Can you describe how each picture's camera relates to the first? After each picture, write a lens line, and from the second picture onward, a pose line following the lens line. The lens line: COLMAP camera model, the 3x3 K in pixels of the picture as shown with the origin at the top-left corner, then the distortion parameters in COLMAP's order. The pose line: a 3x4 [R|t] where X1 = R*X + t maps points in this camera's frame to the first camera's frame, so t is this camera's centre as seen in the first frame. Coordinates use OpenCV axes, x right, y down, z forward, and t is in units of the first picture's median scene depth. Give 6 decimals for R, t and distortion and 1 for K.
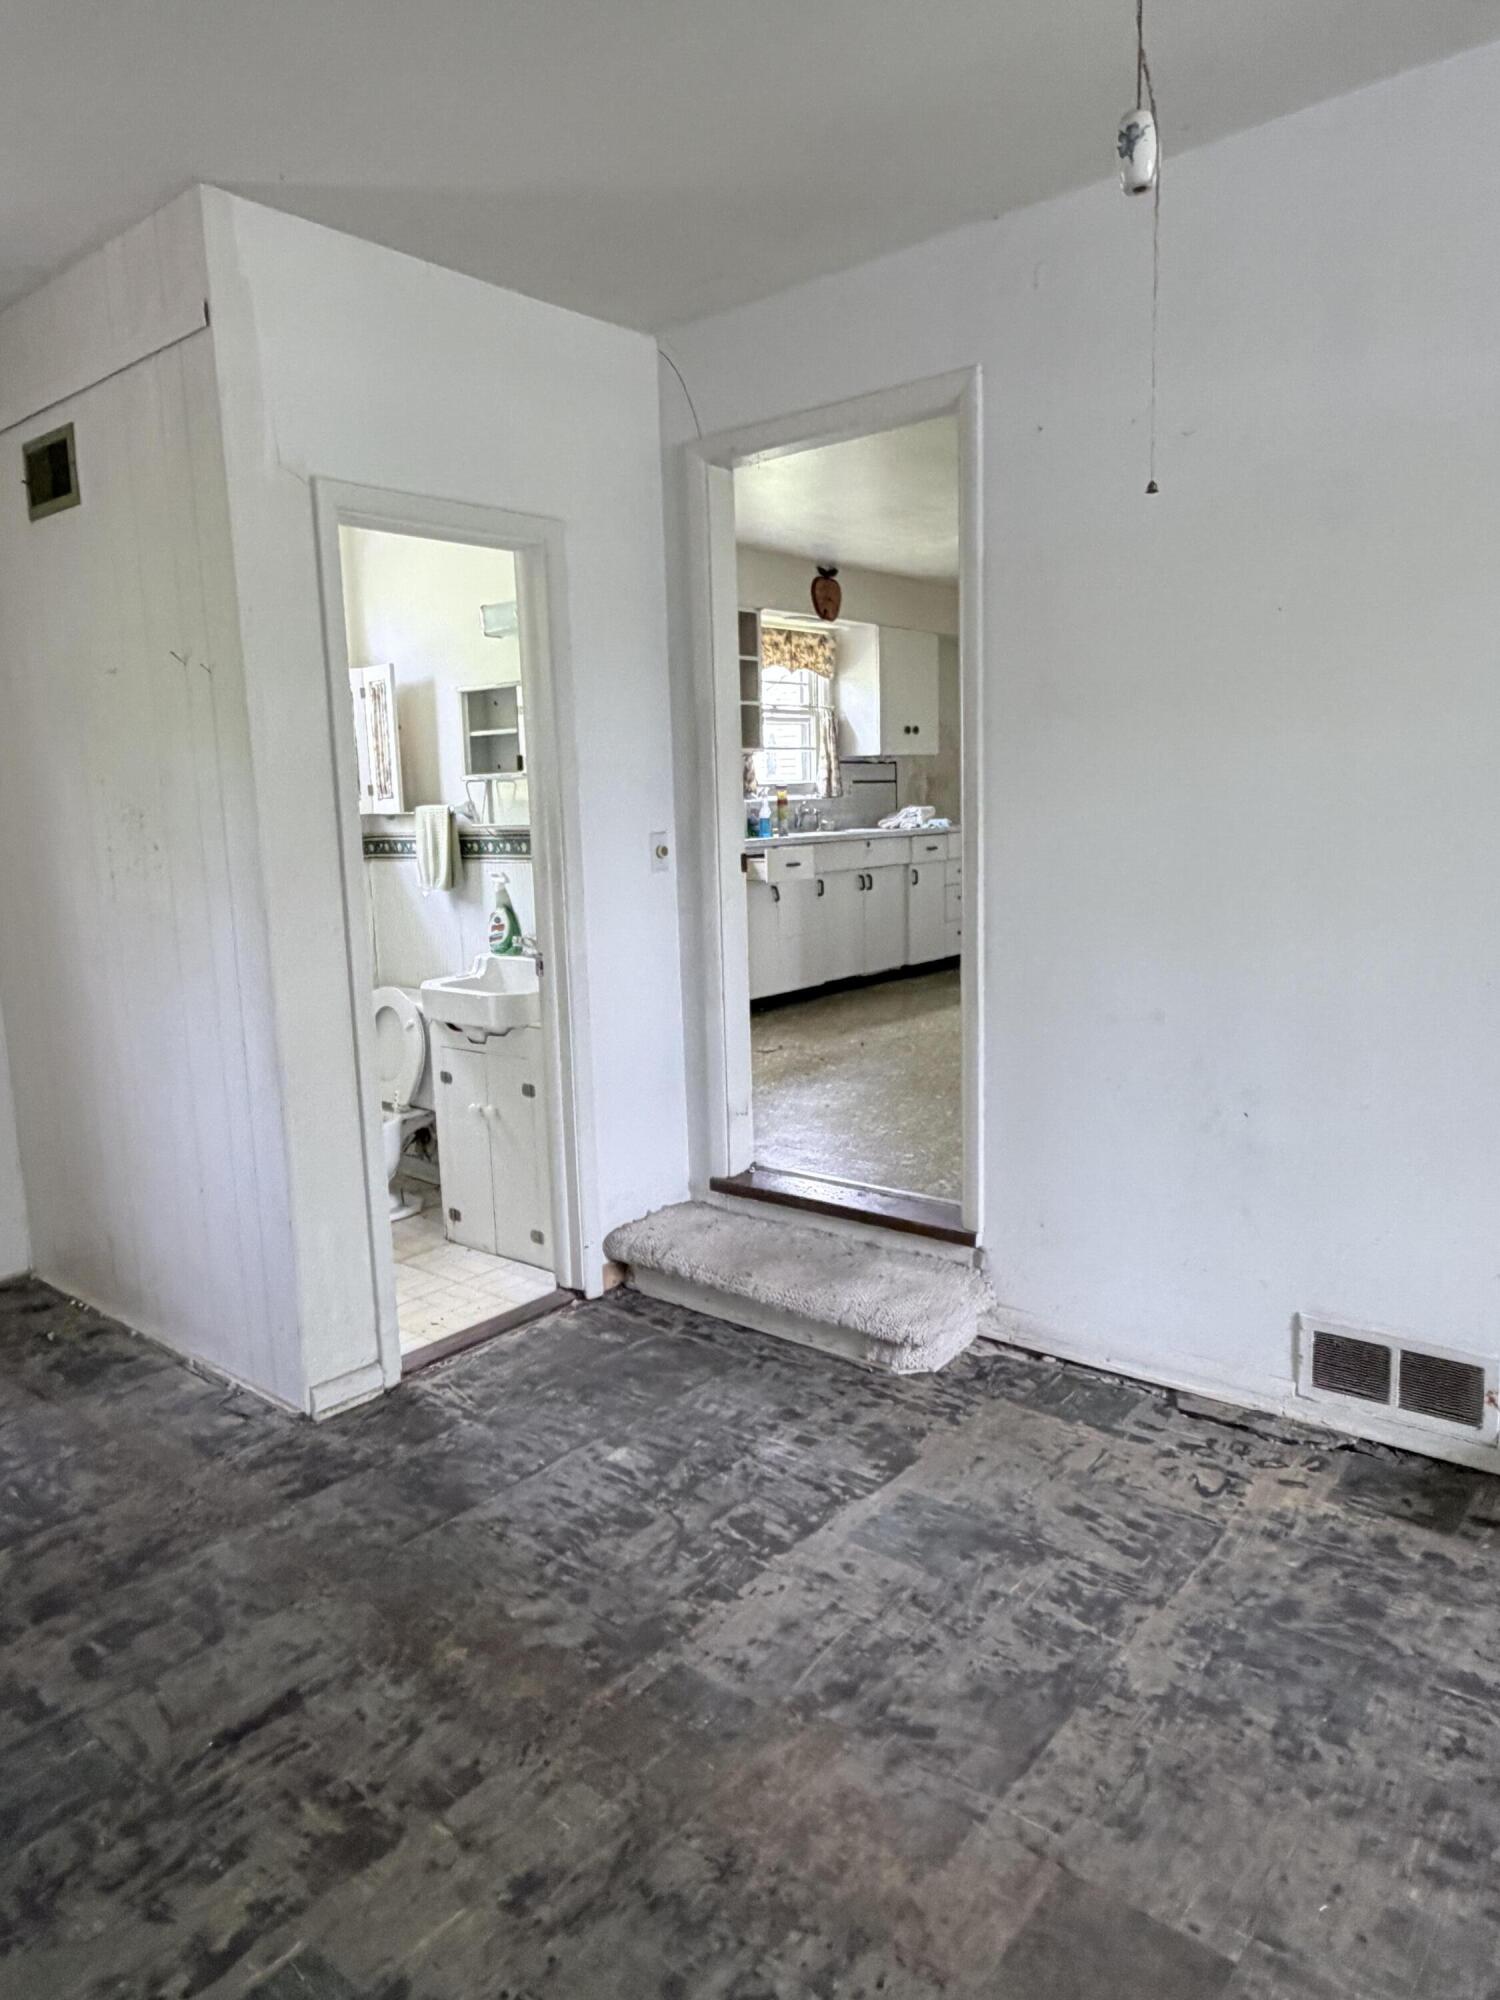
lens RADIAL K [[1292.6, 0, 735.8], [0, 1292.6, 992.7], [0, 0, 1]] dist [-0.006050, 0.003194]
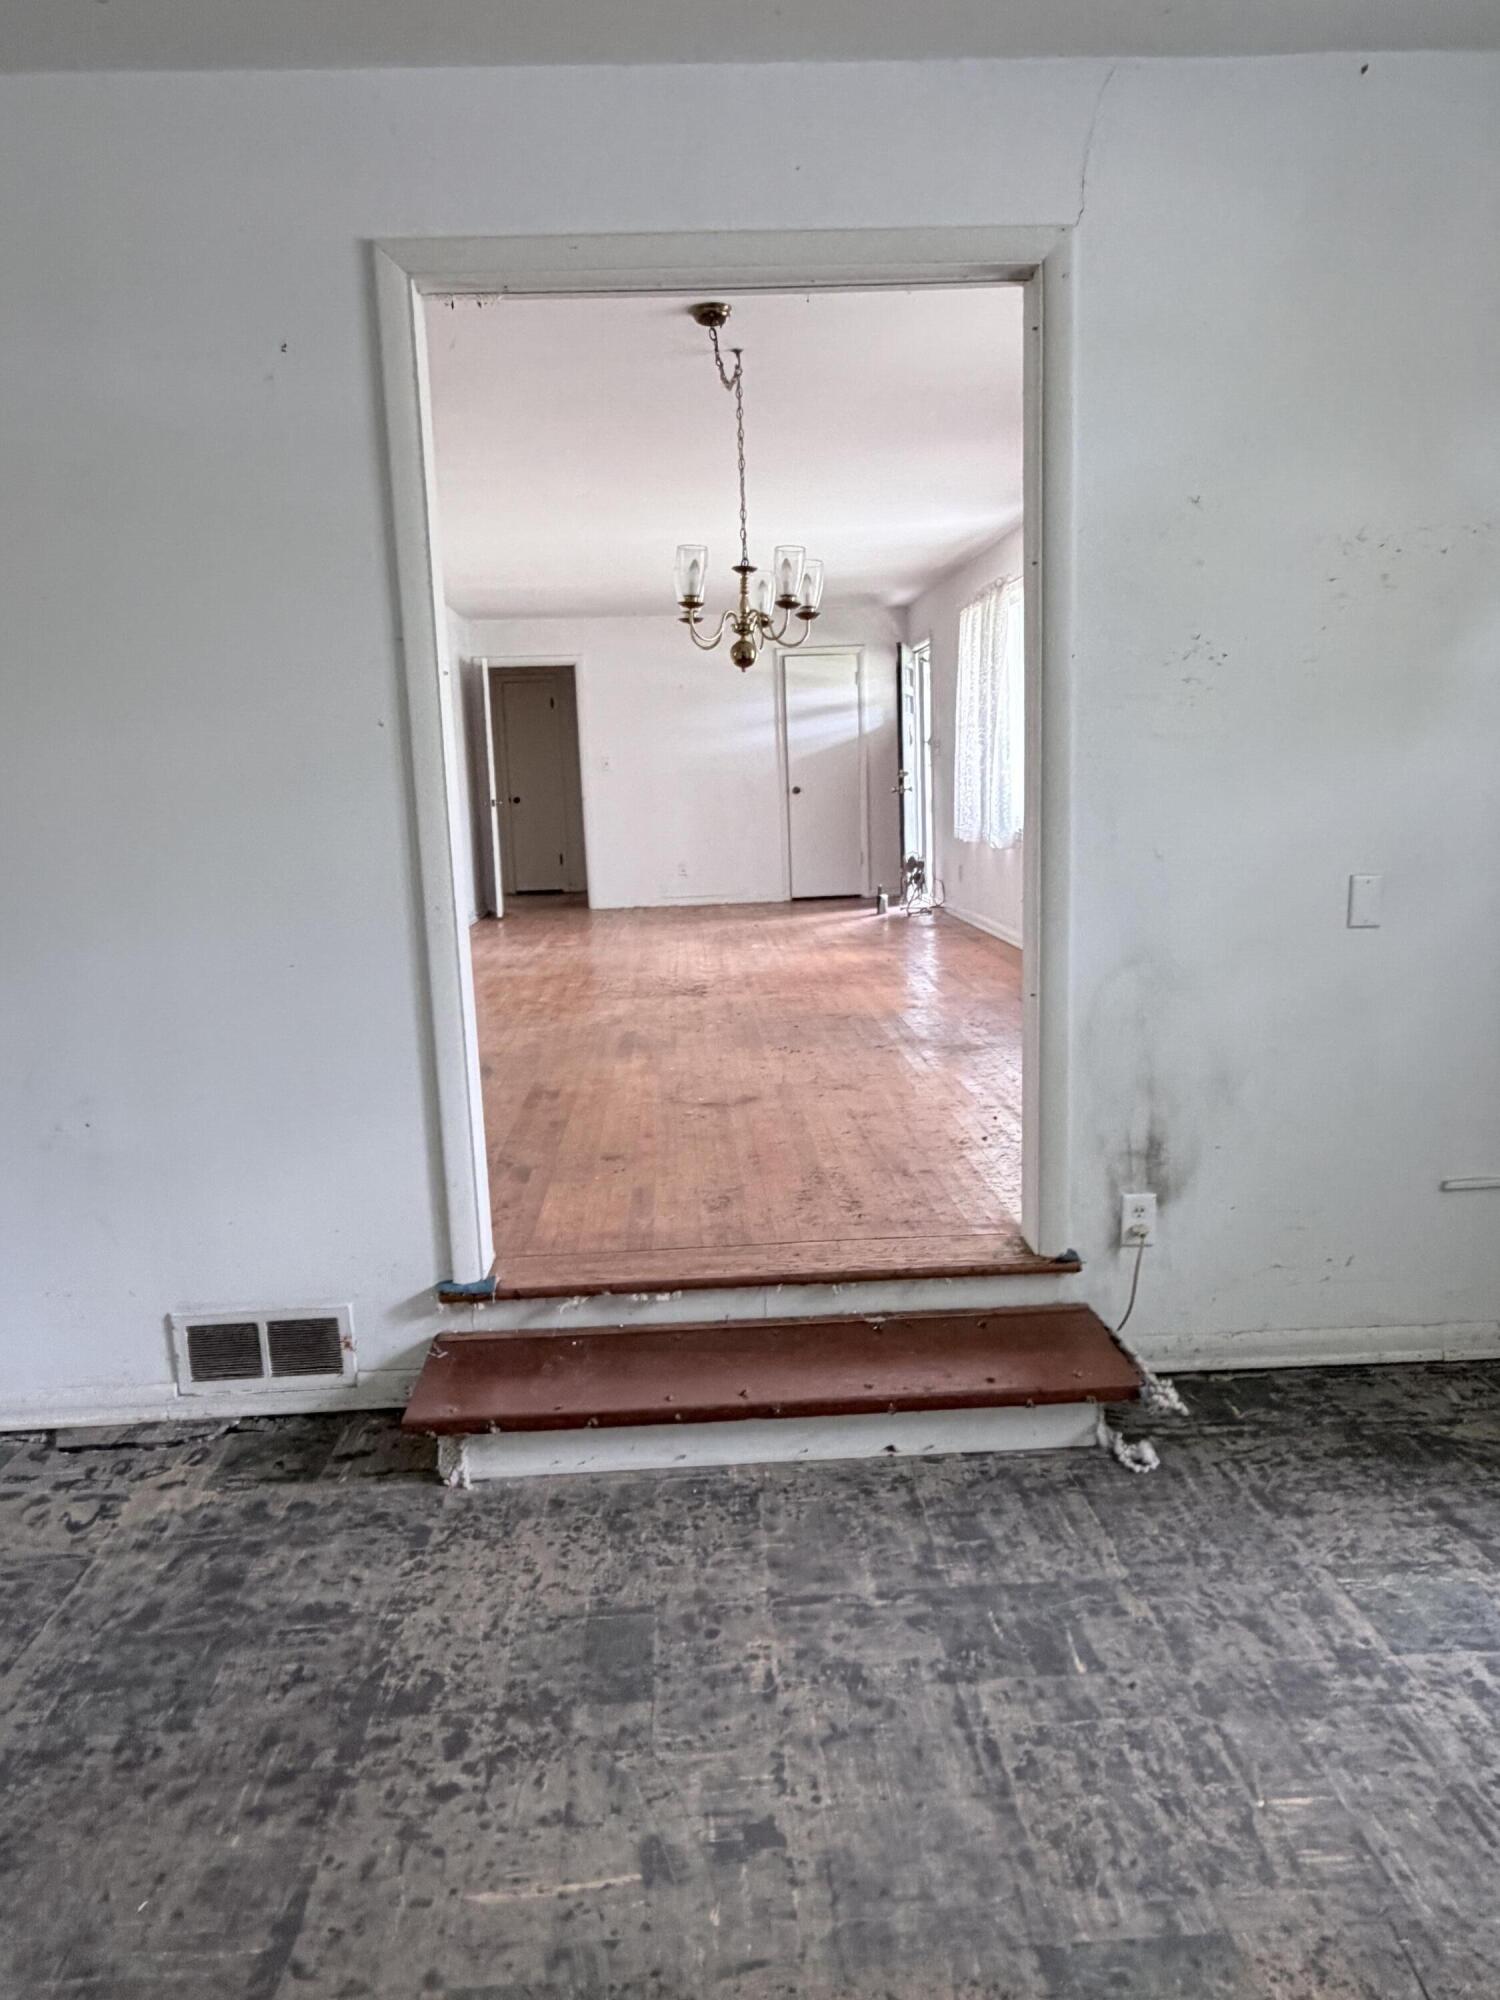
lens RADIAL K [[1292.6, 0, 744.5], [0, 1292.6, 1005.1], [0, 0, 1]] dist [-0.006050, 0.003194]
pose [[0.730865, -0.110799, 0.673469, 0.129662], [0.111063, 0.992890, 0.042822, 0.021565], [-0.673426, 0.043500, 0.737974, -0.044338]]
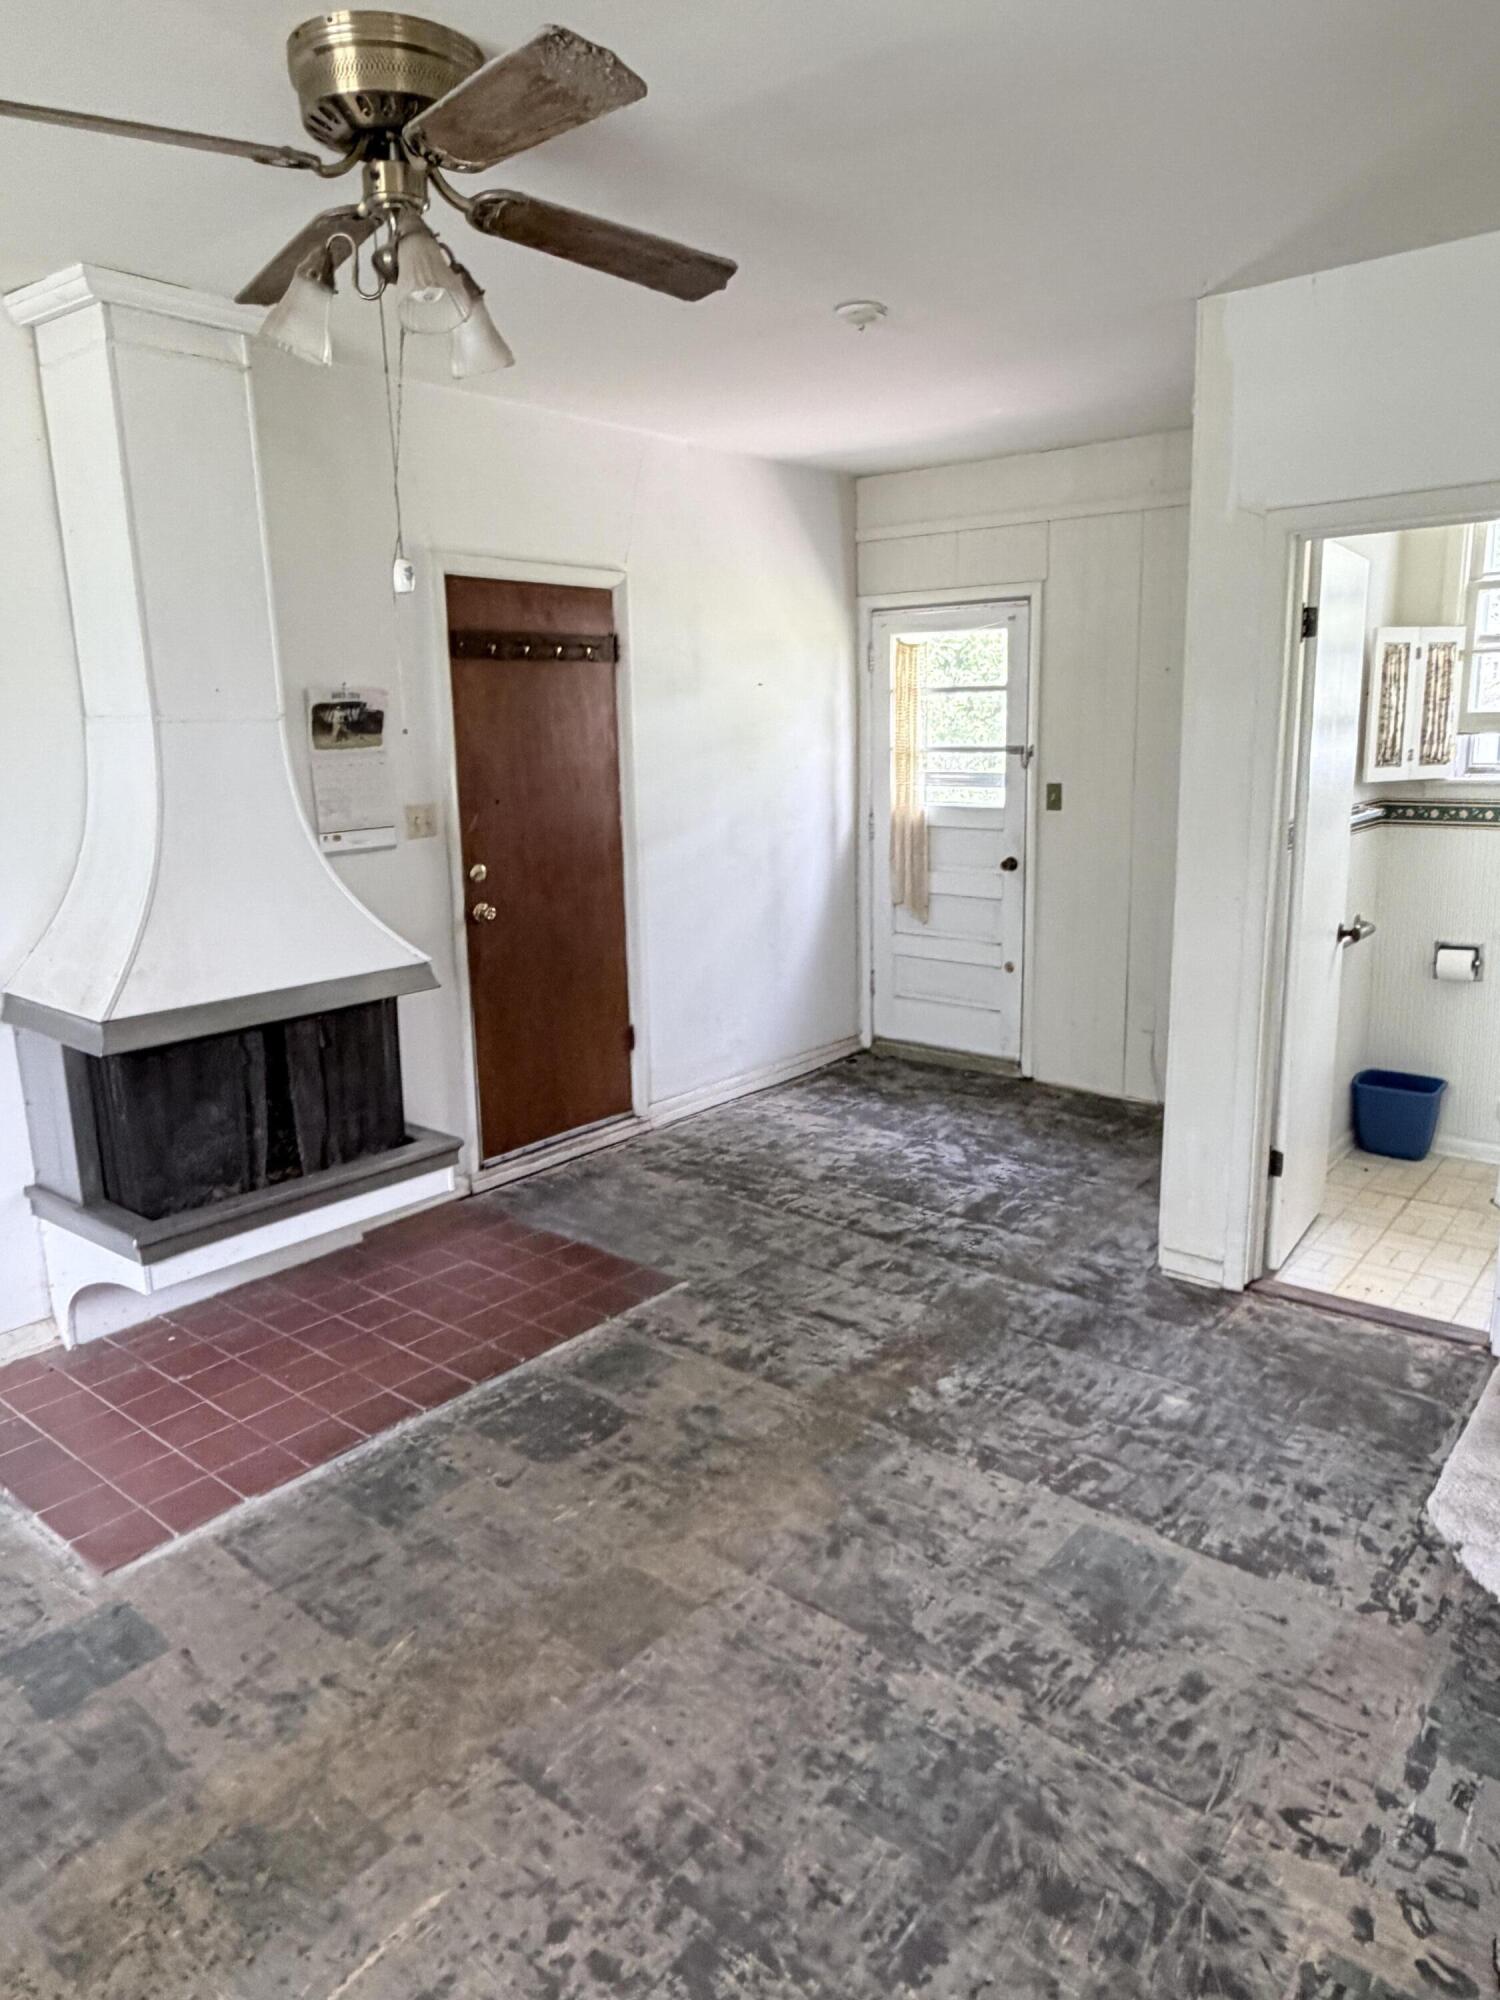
lens RADIAL K [[1292.6, 0, 754.4], [0, 1292.6, 994.0], [0, 0, 1]] dist [-0.006050, 0.003194]
pose [[0.014172, 0.241183, -0.970376, 0.992570], [-0.126857, 0.963065, 0.237513, -0.219015], [0.991820, 0.119733, 0.044245, 0.606820]]
